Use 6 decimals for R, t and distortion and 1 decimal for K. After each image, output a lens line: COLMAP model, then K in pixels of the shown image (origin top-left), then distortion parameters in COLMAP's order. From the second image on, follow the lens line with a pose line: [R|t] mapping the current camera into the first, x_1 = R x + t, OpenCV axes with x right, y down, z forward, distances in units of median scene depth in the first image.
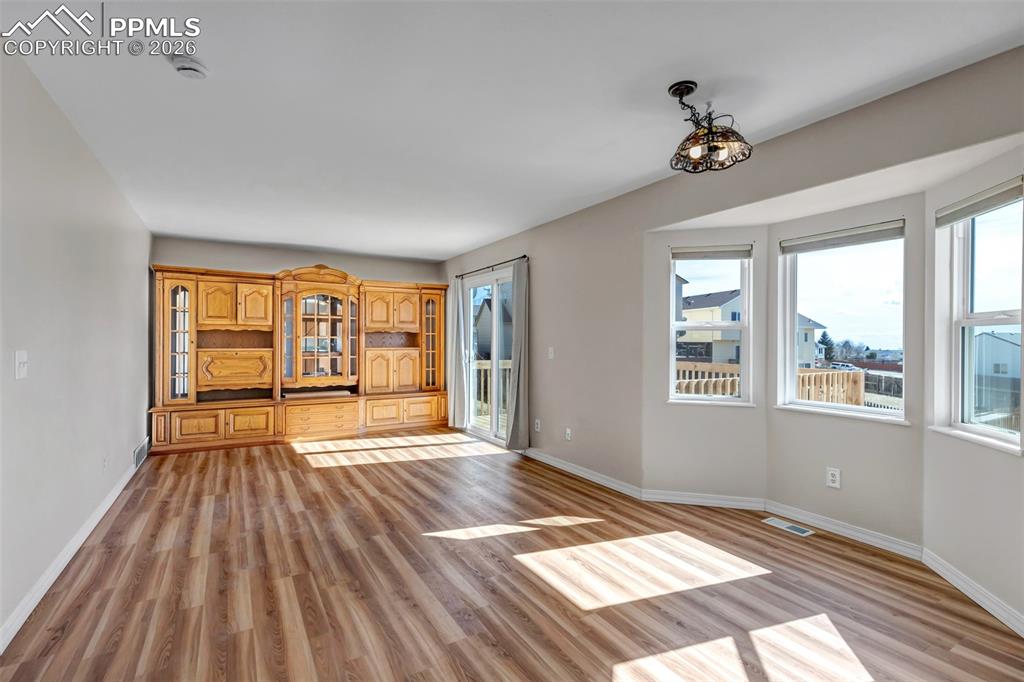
lens RADIAL K [[468.4, 0, 521.9], [0, 468.4, 342.2], [0, 0, 1]] dist [0.000354, 0.002634]
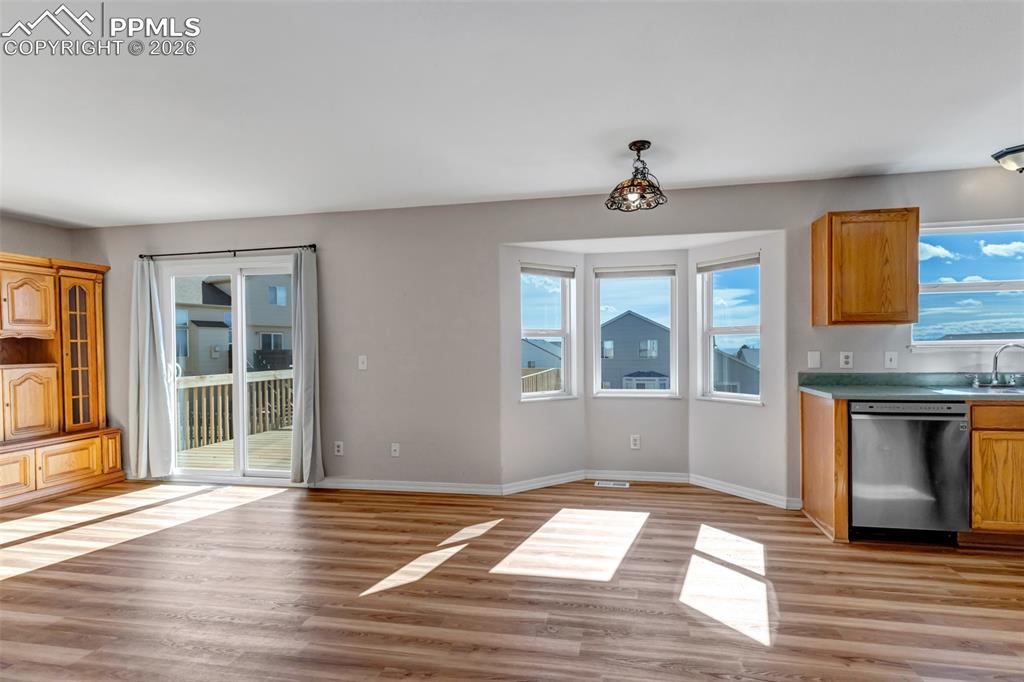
lens RADIAL K [[468.4, 0, 541.8], [0, 468.4, 365.4], [0, 0, 1]] dist [0.000354, 0.002634]
pose [[0.677340, -0.033670, 0.734899, -0.475723], [0.014391, 0.999367, 0.032523, 0.006928], [-0.735529, -0.011453, 0.677396, 0.218892]]
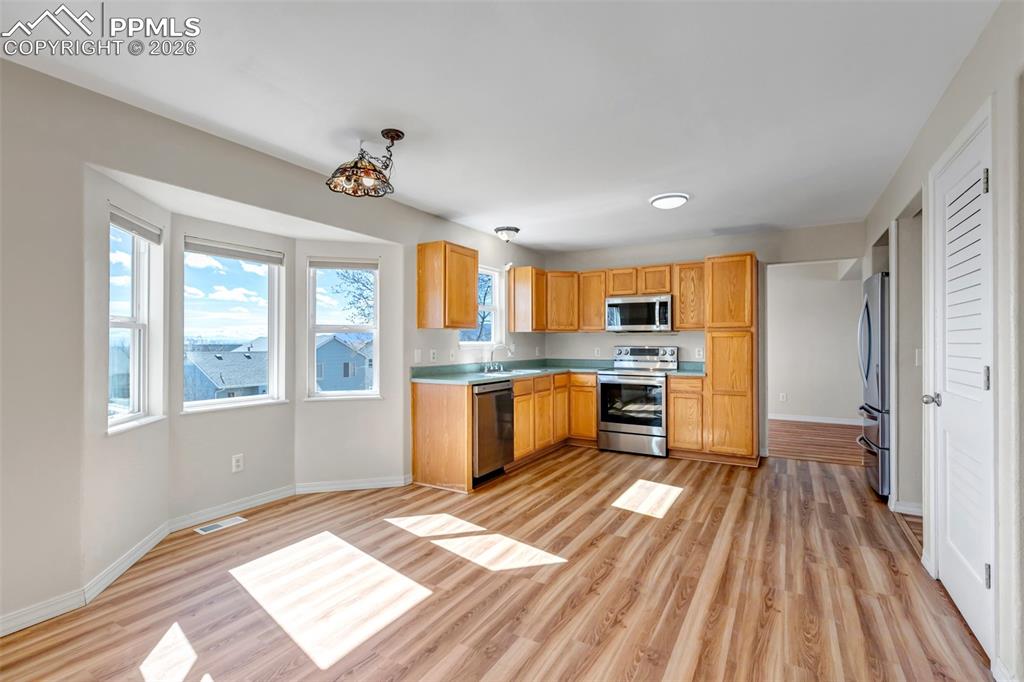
lens RADIAL K [[468.4, 0, 506.6], [0, 468.4, 345.4], [0, 0, 1]] dist [0.000354, 0.002634]
pose [[-0.457658, -0.007084, 0.889100, -0.536332], [0.002206, 0.999956, 0.009103, -0.002366], [-0.889126, 0.006127, -0.457622, 0.800482]]
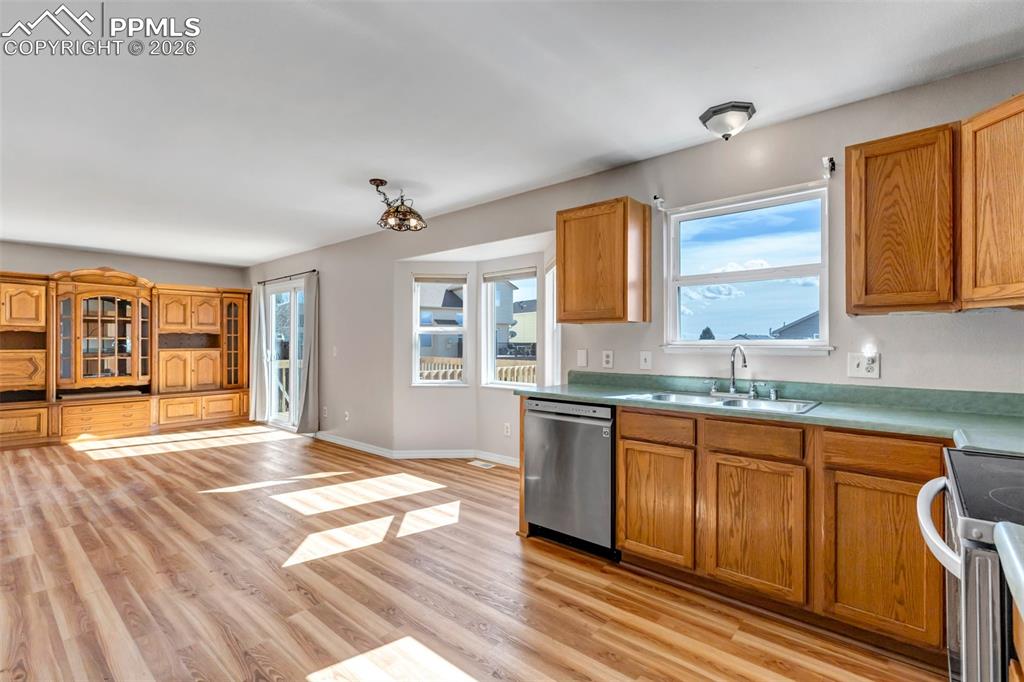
lens RADIAL K [[468.4, 0, 515.2], [0, 468.4, 339.9], [0, 0, 1]] dist [0.000354, 0.002634]
pose [[0.954126, -0.001162, 0.299404, 0.194920], [0.003197, 0.999975, -0.006307, 0.003488], [-0.299389, 0.006975, 0.954106, -0.406364]]
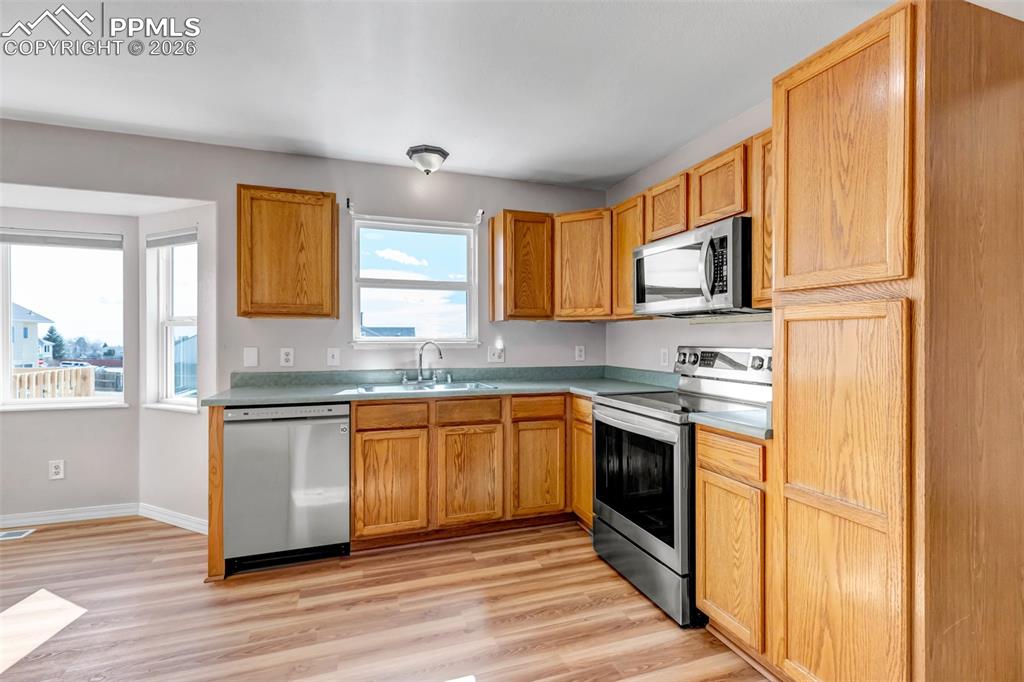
lens RADIAL K [[468.4, 0, 510.3], [0, 468.4, 342.1], [0, 0, 1]] dist [0.000354, 0.002634]
pose [[0.223830, -0.010203, 0.974575, -0.098025], [0.003192, 0.999948, 0.009735, 0.001178], [-0.974623, 0.000932, 0.223851, -0.176290]]
